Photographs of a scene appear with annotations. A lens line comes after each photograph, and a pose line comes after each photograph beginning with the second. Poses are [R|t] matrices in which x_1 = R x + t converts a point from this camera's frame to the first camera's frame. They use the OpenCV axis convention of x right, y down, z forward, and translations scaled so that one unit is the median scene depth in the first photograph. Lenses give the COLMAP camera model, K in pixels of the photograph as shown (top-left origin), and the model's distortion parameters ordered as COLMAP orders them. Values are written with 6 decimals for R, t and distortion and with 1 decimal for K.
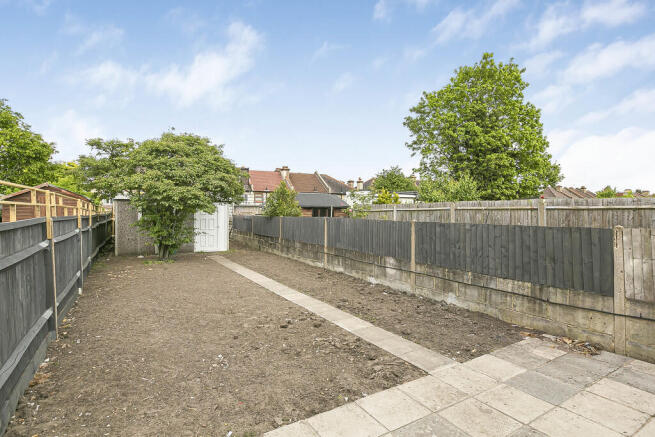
lens RADIAL K [[338.3, 0, 325.6], [0, 338.3, 216.0], [0, 0, 1]] dist [0.000245, -0.000382]
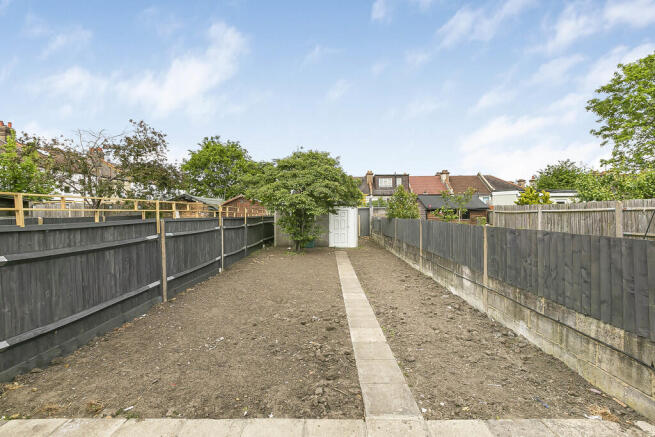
lens RADIAL K [[294.4, 0, 325.2], [0, 294.4, 214.2], [0, 0, 1]] dist [0.003848, -0.001399]
pose [[0.851822, -0.000130, -0.523831, 0.310484], [-0.004446, 0.999962, -0.007478, -0.006005], [0.523812, 0.008698, 0.851789, 0.184187]]
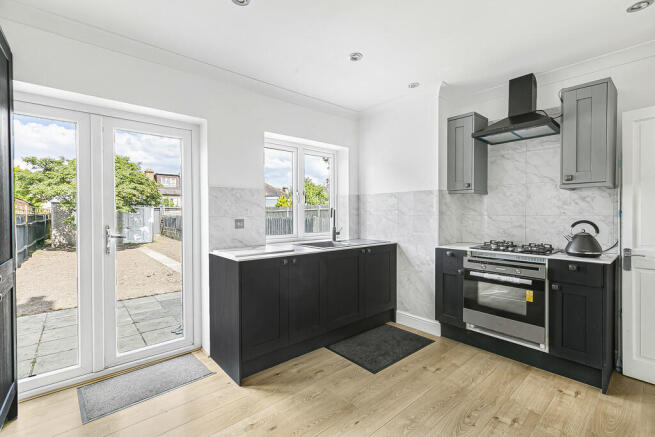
lens RADIAL K [[294.4, 0, 326.7], [0, 294.4, 218.2], [0, 0, 1]] dist [0.003848, -0.001399]
pose [[0.986650, -0.005937, 0.162750, 0.391973], [0.005518, 0.999980, 0.003027, 0.020679], [-0.162764, -0.002088, 0.986663, -0.469505]]
